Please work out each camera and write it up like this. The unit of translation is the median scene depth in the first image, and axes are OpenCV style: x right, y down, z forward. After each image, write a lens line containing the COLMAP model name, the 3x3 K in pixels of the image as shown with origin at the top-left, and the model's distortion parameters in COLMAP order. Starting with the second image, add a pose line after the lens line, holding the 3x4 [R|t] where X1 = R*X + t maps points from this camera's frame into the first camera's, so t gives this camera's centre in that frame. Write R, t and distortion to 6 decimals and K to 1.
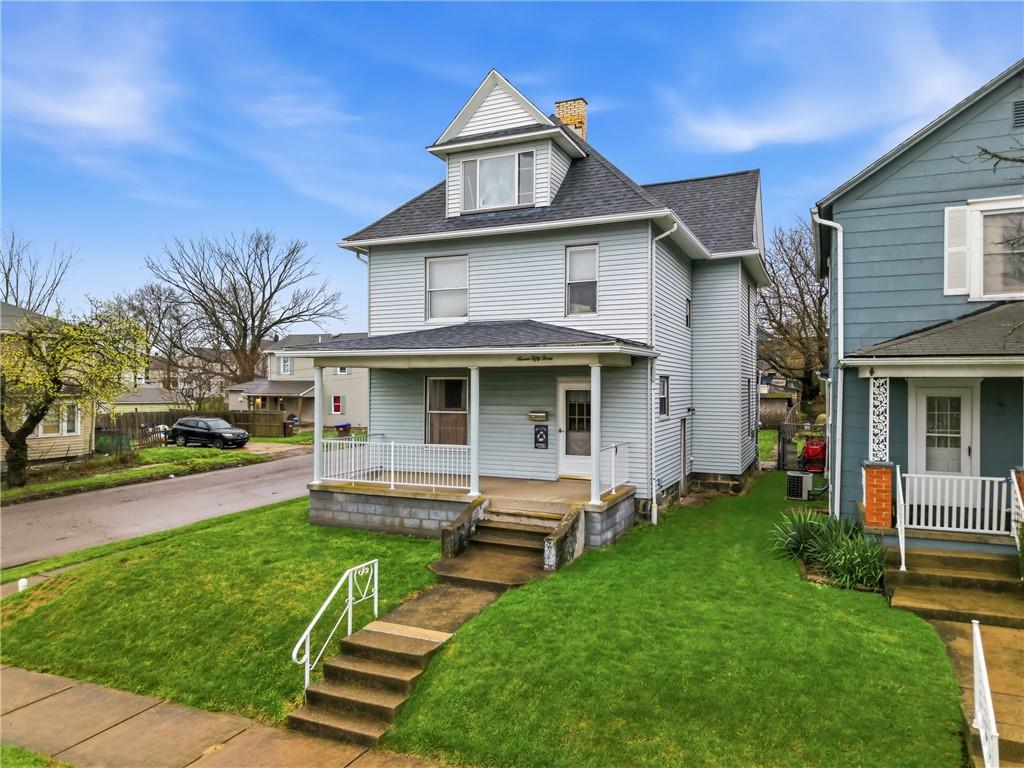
lens RADIAL K [[690.1, 0, 510.8], [0, 690.1, 379.8], [0, 0, 1]] dist [0.012168, -0.002465]
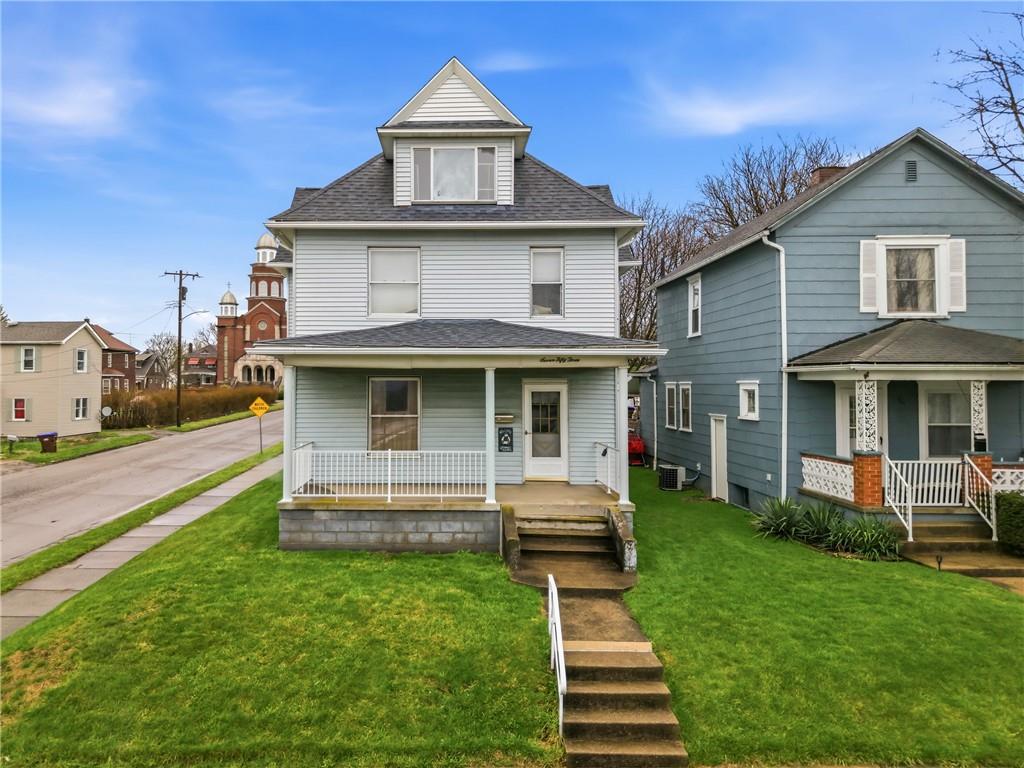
lens RADIAL K [[724.8, 0, 429.7], [0, 724.8, 361.5], [0, 0, 1]] dist [0.014367, -0.000931]
pose [[0.923292, 0.011931, 0.383914, -0.476879], [-0.002723, 0.999696, -0.024520, -0.002316], [-0.384090, 0.021594, 0.923043, 0.099096]]
